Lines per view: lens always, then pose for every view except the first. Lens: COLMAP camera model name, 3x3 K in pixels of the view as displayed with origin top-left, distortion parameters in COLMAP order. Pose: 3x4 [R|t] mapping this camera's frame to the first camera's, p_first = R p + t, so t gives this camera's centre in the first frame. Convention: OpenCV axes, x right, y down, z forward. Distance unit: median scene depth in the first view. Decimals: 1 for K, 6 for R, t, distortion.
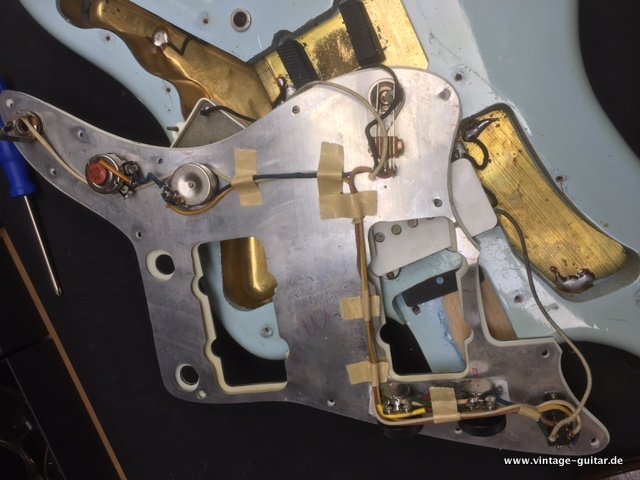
lens RADIAL K [[564.6, 0, 320.0], [0, 564.6, 240.0], [0, 0, 1]] dist [-0.006070, -0.008816]
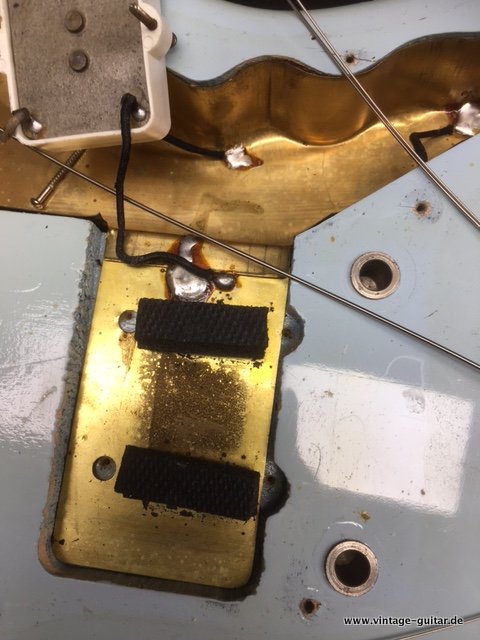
lens RADIAL K [[564.6, 0, 240.0], [0, 564.6, 320.0], [0, 0, 1]] dist [-0.006070, -0.008816]
pose [[-0.514993, 0.841377, 0.163910, -0.127832], [-0.854287, -0.519512, -0.017363, -0.306336], [0.070544, -0.148968, 0.986322, 0.541066]]
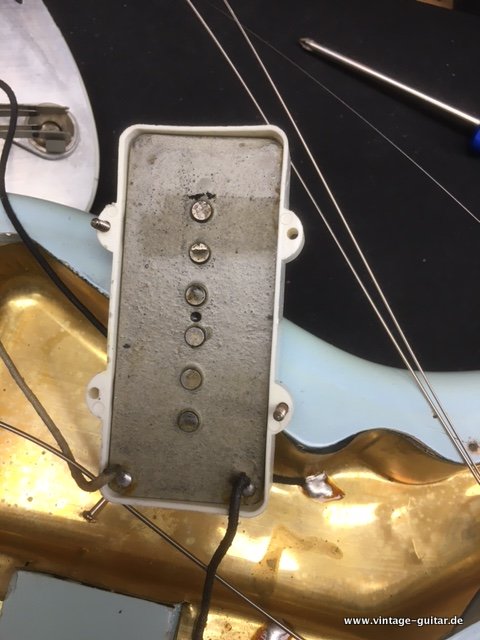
lens RADIAL K [[564.6, 0, 240.0], [0, 564.6, 320.0], [0, 0, 1]] dist [-0.006070, -0.008816]
pose [[-0.631812, 0.774663, -0.026677, -0.232054], [-0.775118, -0.631541, 0.018656, -0.083035], [-0.002396, 0.032465, 0.999470, 0.602353]]
